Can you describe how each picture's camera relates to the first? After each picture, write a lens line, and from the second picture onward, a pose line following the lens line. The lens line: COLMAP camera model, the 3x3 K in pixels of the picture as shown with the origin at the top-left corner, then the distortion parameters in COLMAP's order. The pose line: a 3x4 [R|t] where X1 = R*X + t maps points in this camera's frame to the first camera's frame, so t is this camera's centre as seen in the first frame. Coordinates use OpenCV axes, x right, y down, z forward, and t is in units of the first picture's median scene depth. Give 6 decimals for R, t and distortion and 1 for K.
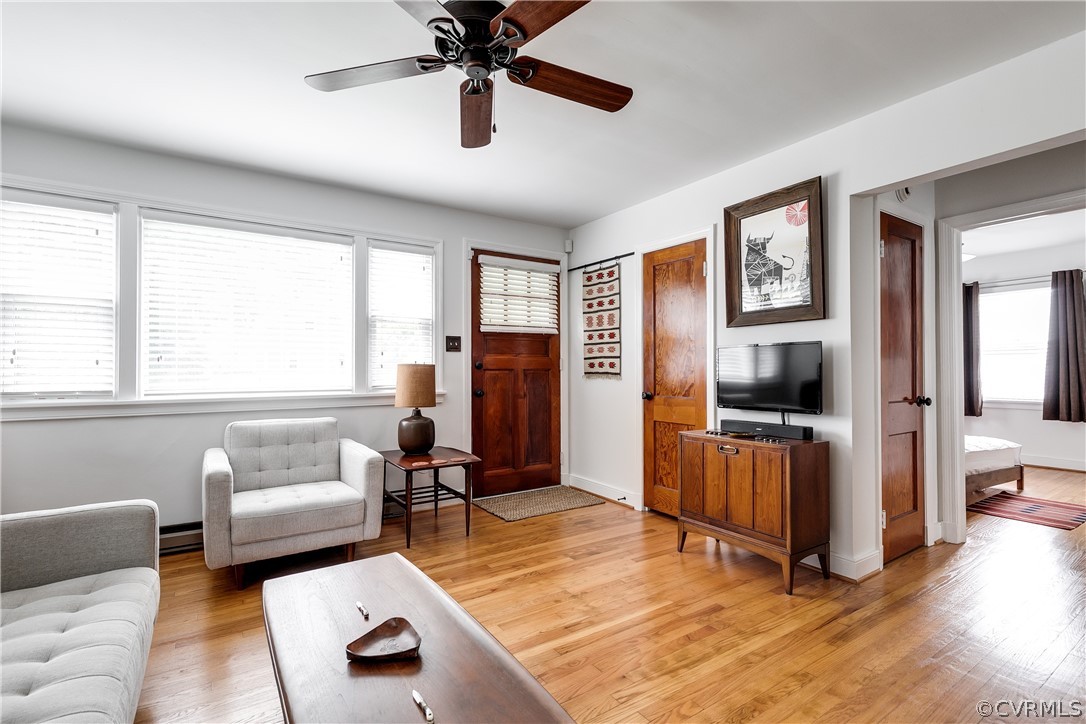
lens RADIAL K [[501.0, 0, 539.5], [0, 501.0, 365.7], [0, 0, 1]] dist [0.005646, -0.001255]
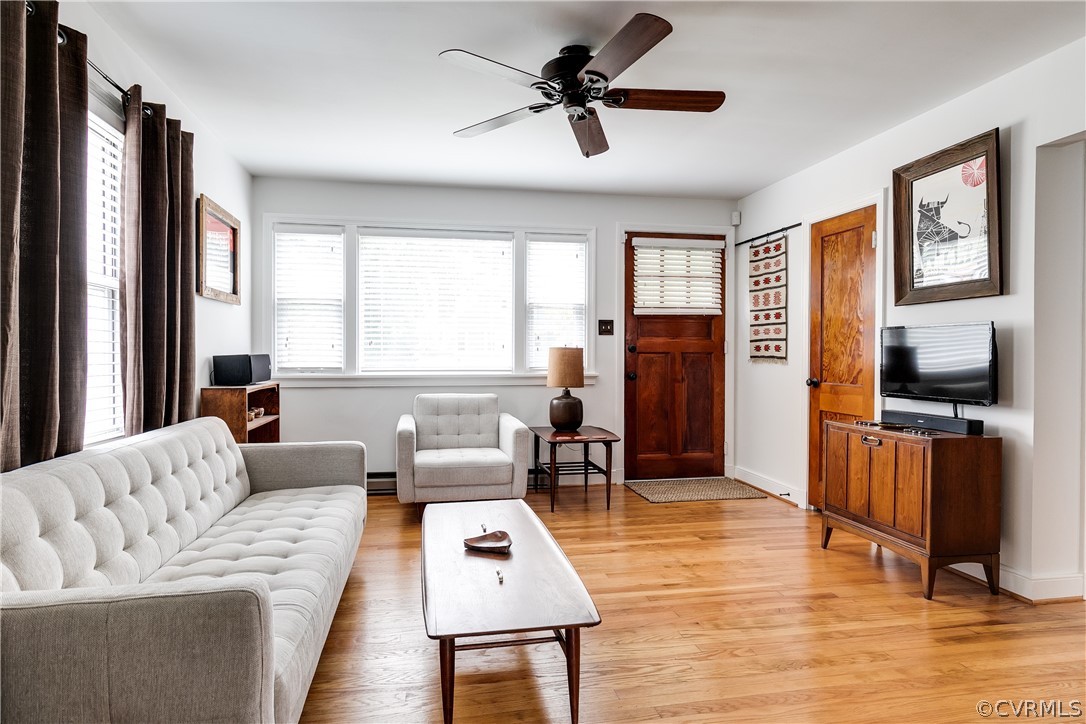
lens RADIAL K [[580.7, 0, 519.2], [0, 580.7, 360.2], [0, 0, 1]] dist [0.001704, -0.003432]
pose [[0.915914, 0.009120, -0.401270, 0.151874], [-0.000408, 0.999762, 0.021790, -0.002529], [0.401374, -0.019794, 0.915701, -0.169329]]
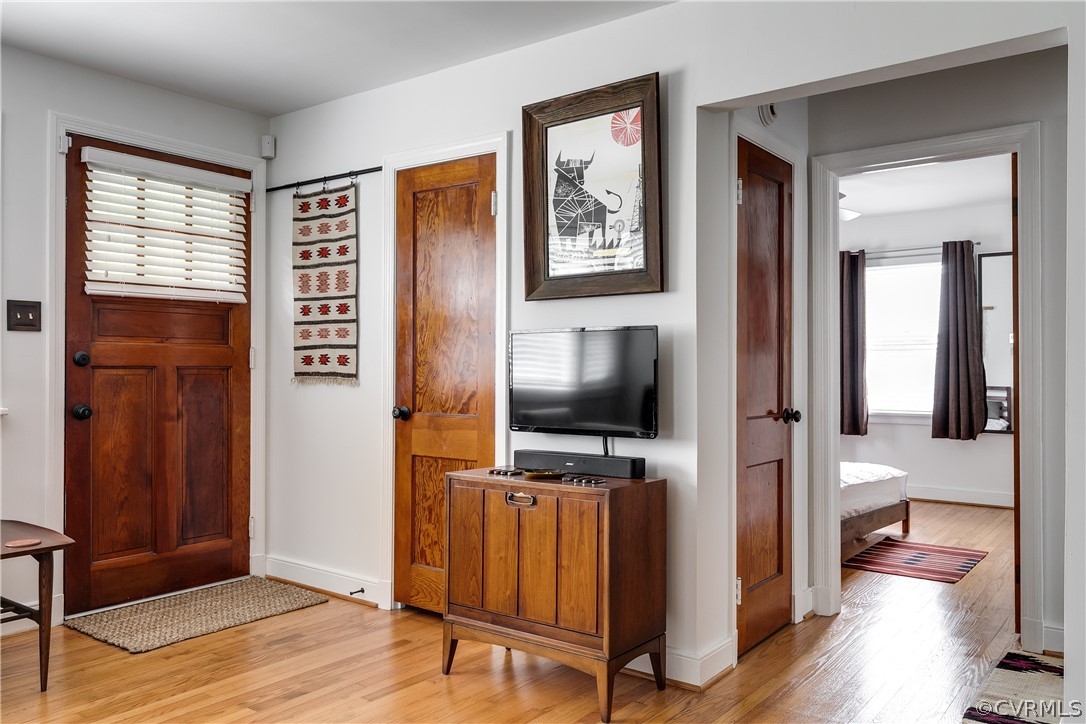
lens RADIAL K [[842.3, 0, 541.8], [0, 842.3, 363.0], [0, 0, 1]] dist [0.010070, -0.013444]
pose [[0.941170, 0.007459, 0.337851, 0.036195], [-0.007824, 0.999969, -0.000280, 0.000521], [-0.337843, -0.002380, 0.941200, 0.014752]]
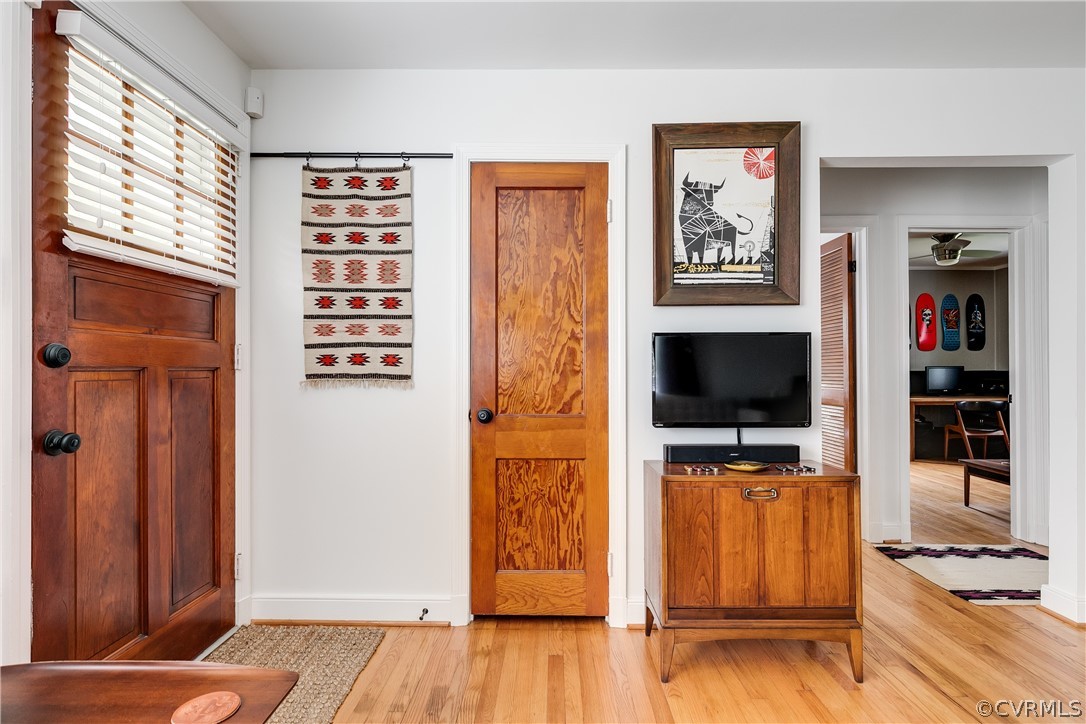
lens RADIAL K [[557.1, 0, 546.7], [0, 557.1, 364.2], [0, 0, 1]] dist [0.001119, -0.000301]
pose [[0.552348, 0.009784, 0.833556, -0.269674], [-0.007011, 0.999950, -0.007091, 0.006492], [-0.833584, -0.001927, 0.552389, 0.603020]]
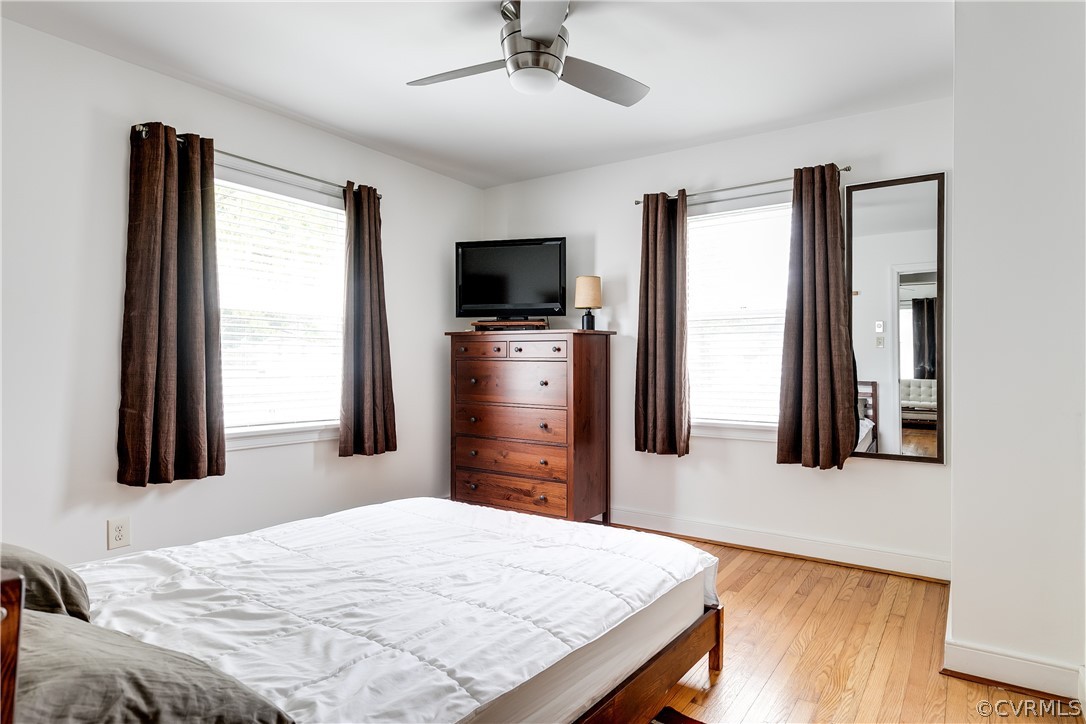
lens RADIAL K [[619.5, 0, 536.8], [0, 619.5, 363.3], [0, 0, 1]] dist [0.006999, 0.000731]
pose [[0.929574, 0.002704, 0.368625, 0.807315], [-0.006855, 0.999927, 0.009953, 0.004420], [-0.368571, -0.011779, 0.929525, 0.755306]]
